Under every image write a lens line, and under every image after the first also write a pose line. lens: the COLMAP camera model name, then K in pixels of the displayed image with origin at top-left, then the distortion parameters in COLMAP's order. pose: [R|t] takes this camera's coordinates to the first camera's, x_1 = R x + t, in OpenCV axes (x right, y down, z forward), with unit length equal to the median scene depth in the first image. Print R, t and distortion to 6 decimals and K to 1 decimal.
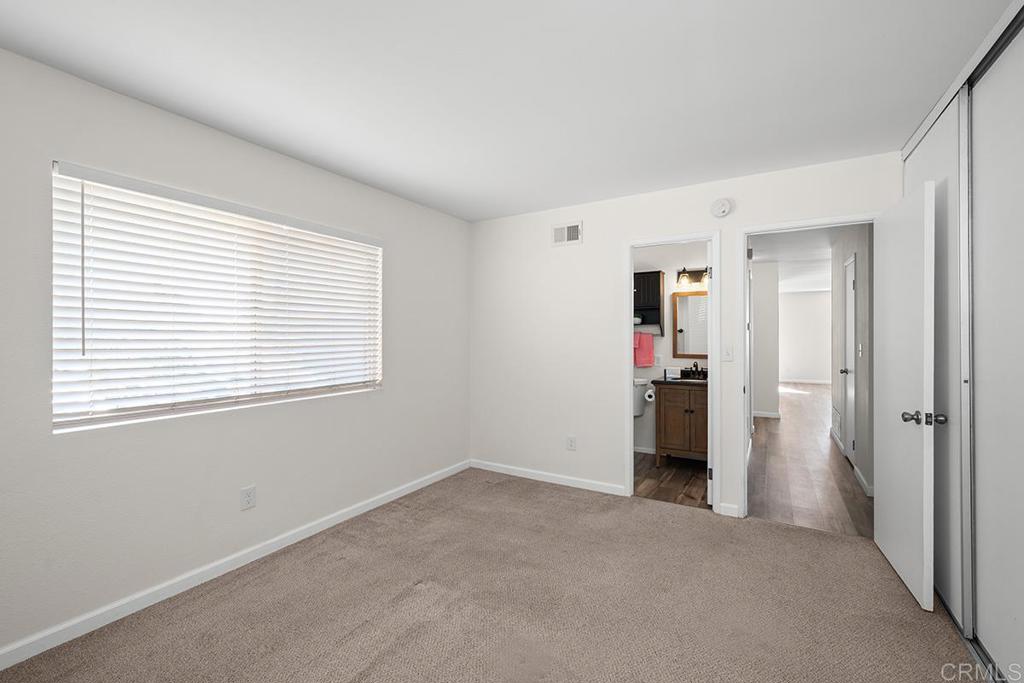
lens RADIAL K [[425.8, 0, 514.7], [0, 425.8, 339.4], [0, 0, 1]] dist [0.004014, -0.000084]
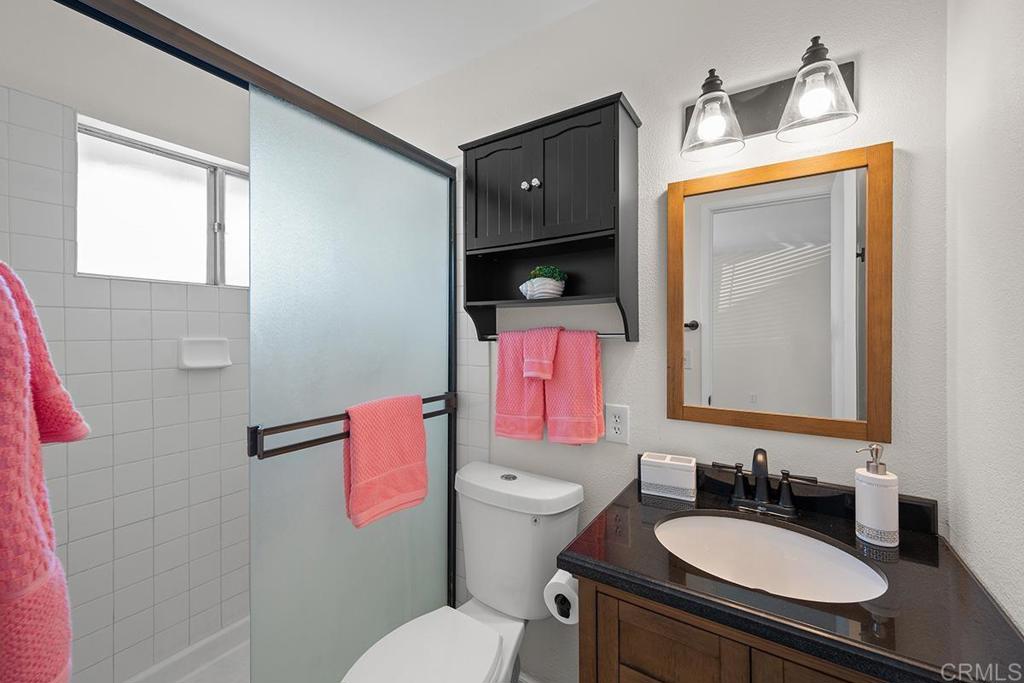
lens RADIAL K [[415.5, 0, 508.6], [0, 415.5, 337.4], [0, 0, 1]] dist [0.004172, -0.000902]
pose [[0.999325, 0.001605, -0.036698, 0.277351], [-0.001651, 0.999998, -0.001236, -0.009242], [0.036696, 0.001296, 0.999326, 0.724321]]
